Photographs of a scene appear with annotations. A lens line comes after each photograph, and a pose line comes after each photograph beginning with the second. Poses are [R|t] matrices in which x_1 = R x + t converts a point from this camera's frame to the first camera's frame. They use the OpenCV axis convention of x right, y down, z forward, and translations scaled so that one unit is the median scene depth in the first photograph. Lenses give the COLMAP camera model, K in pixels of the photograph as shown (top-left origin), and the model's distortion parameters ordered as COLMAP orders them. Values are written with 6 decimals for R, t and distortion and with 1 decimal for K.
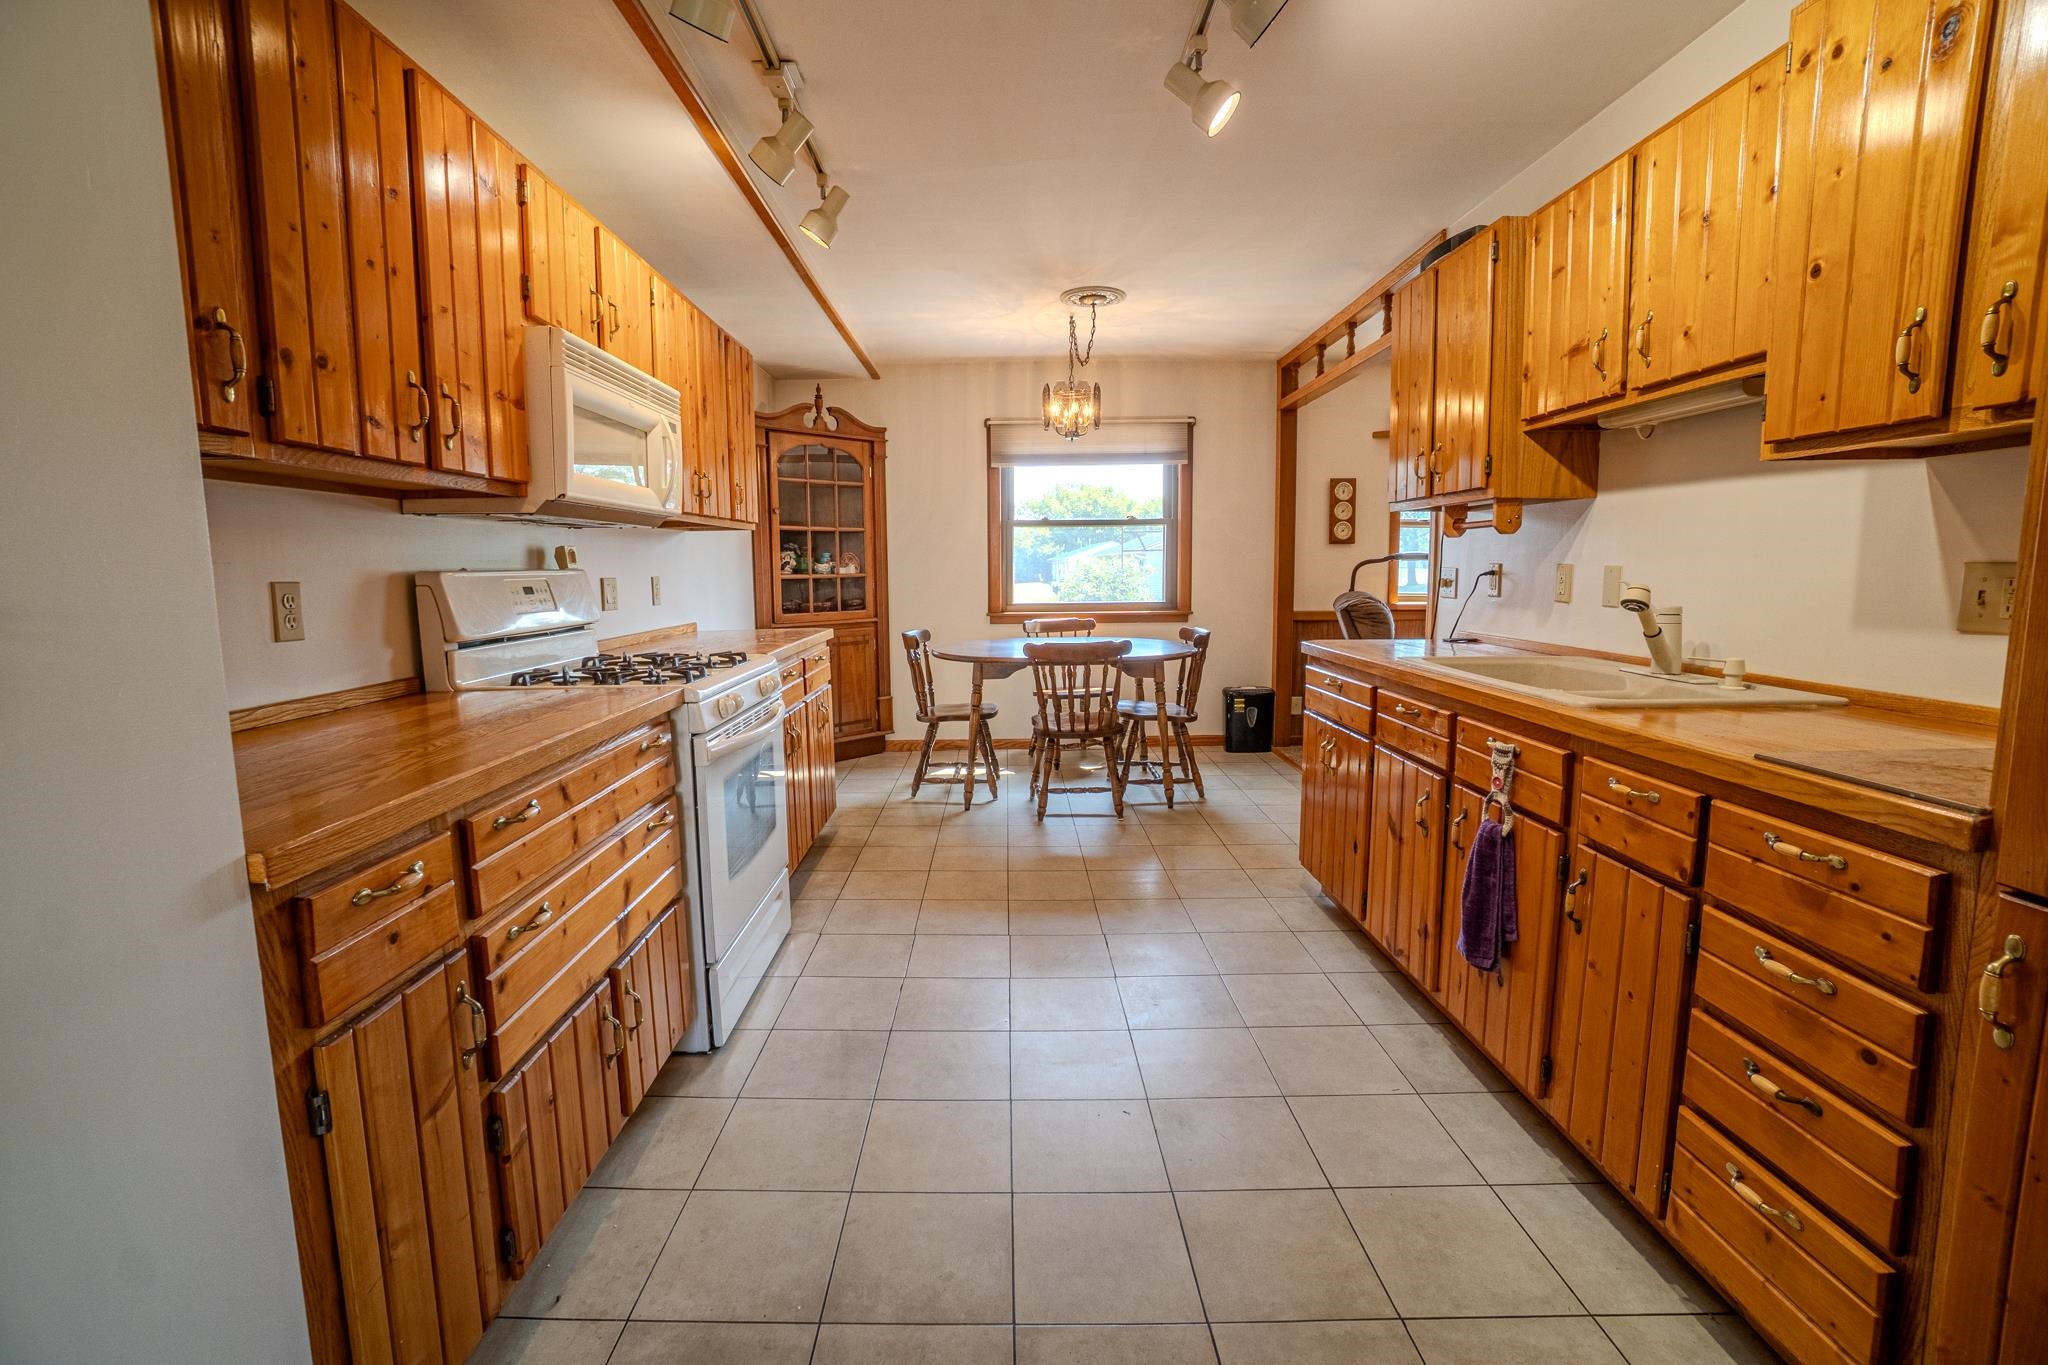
lens RADIAL K [[956.6, 0, 1010.6], [0, 956.6, 672.8], [0, 0, 1]] dist [-0.076077, 0.025261]
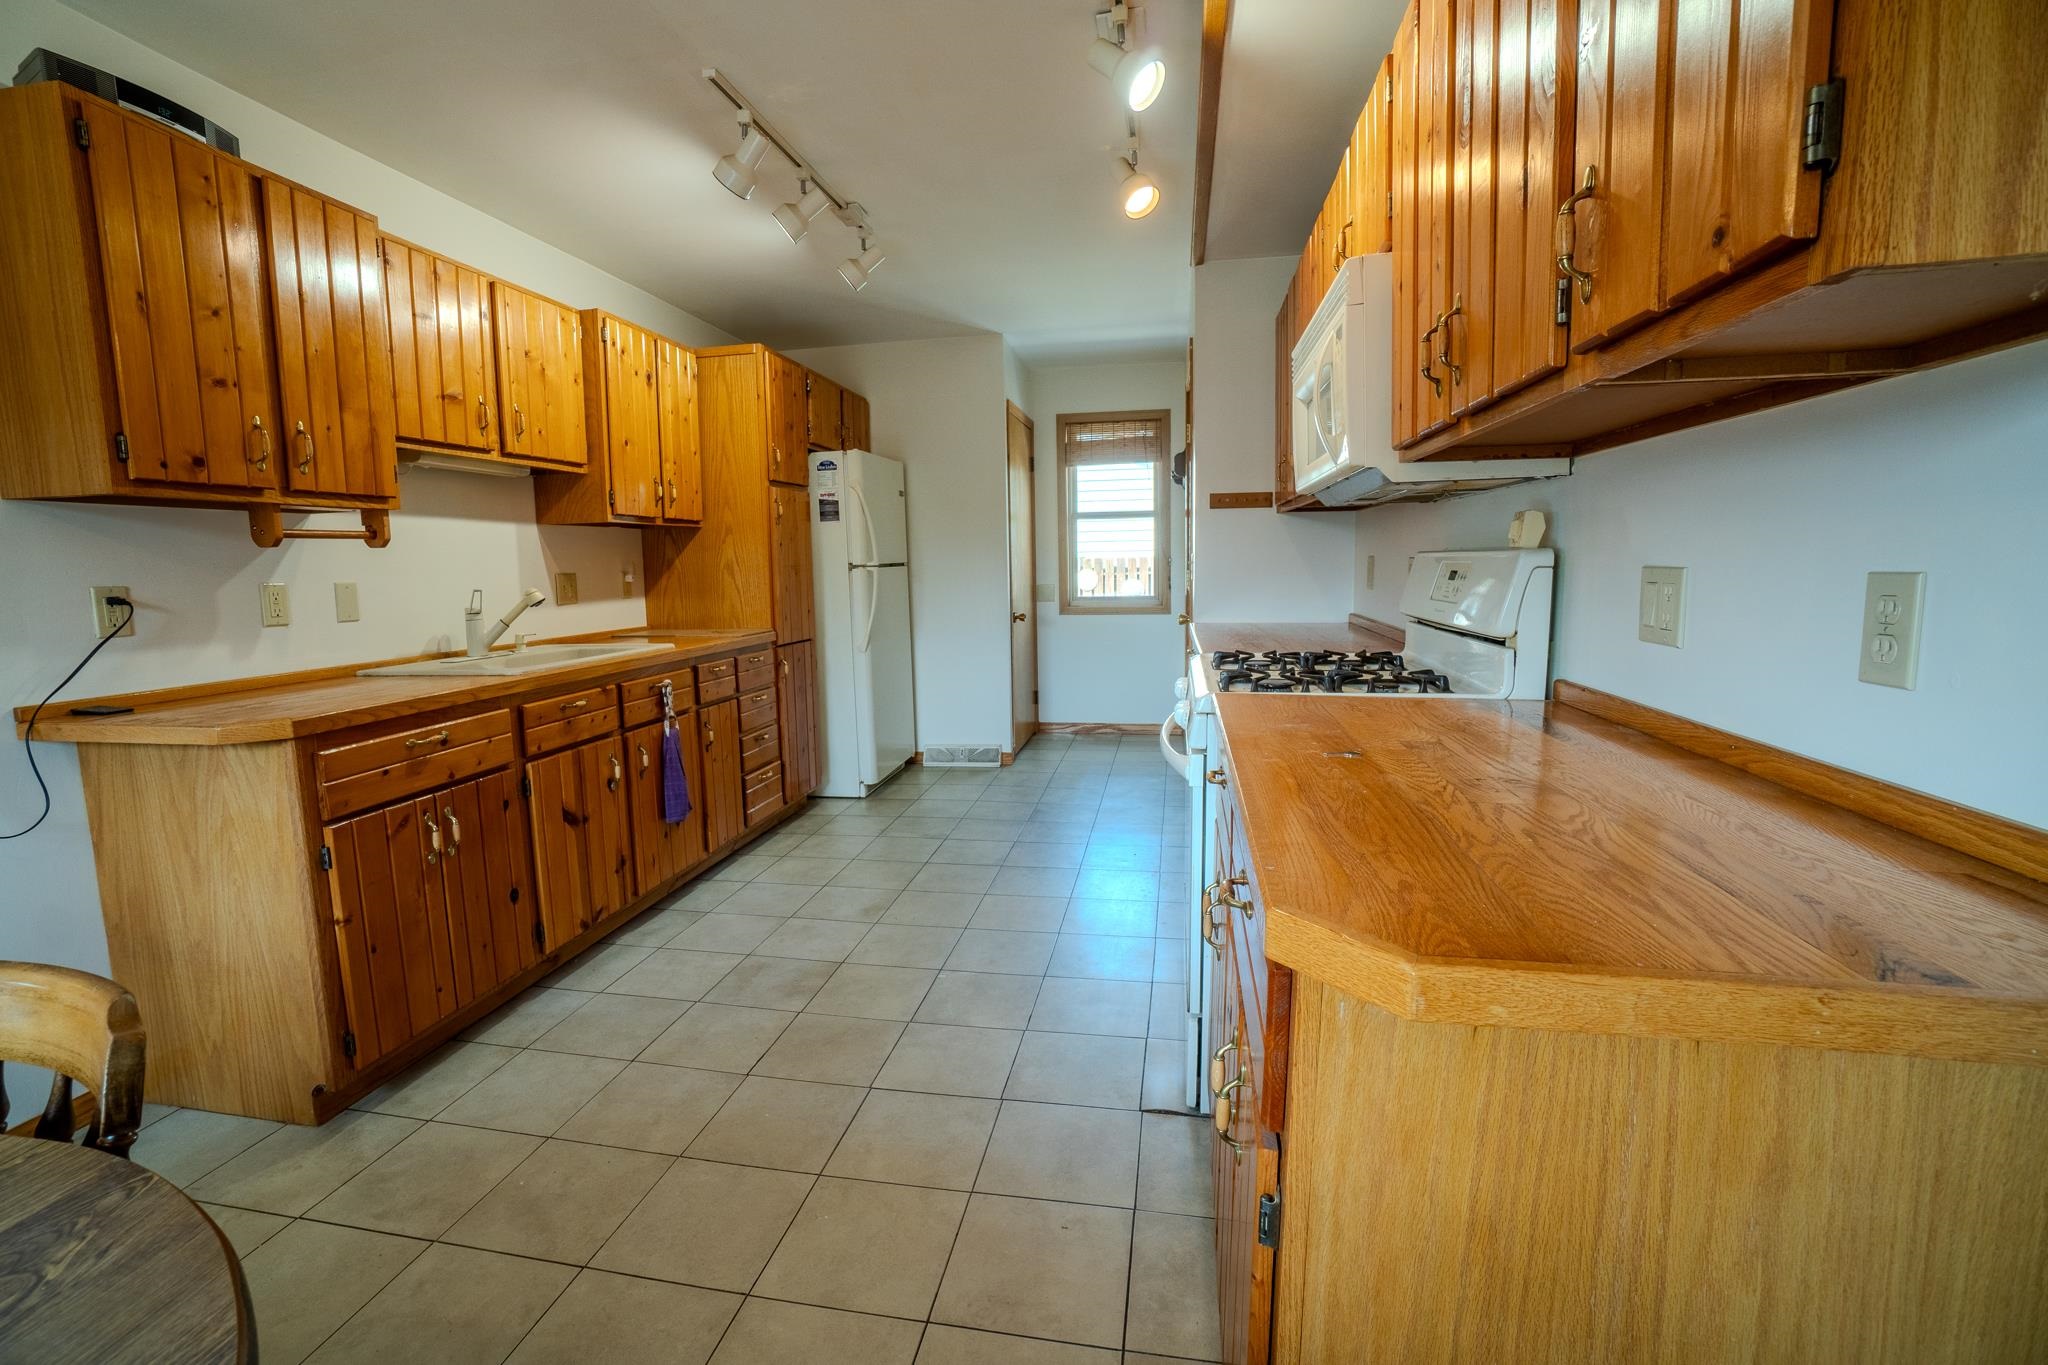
lens RADIAL K [[956.6, 0, 1010.6], [0, 956.6, 672.8], [0, 0, 1]] dist [-0.076077, 0.025261]
pose [[-0.983040, 0.002724, 0.183370, -0.310994], [0.043859, 0.974366, 0.220653, -0.236144], [-0.178069, 0.224954, -0.957960, 2.062807]]
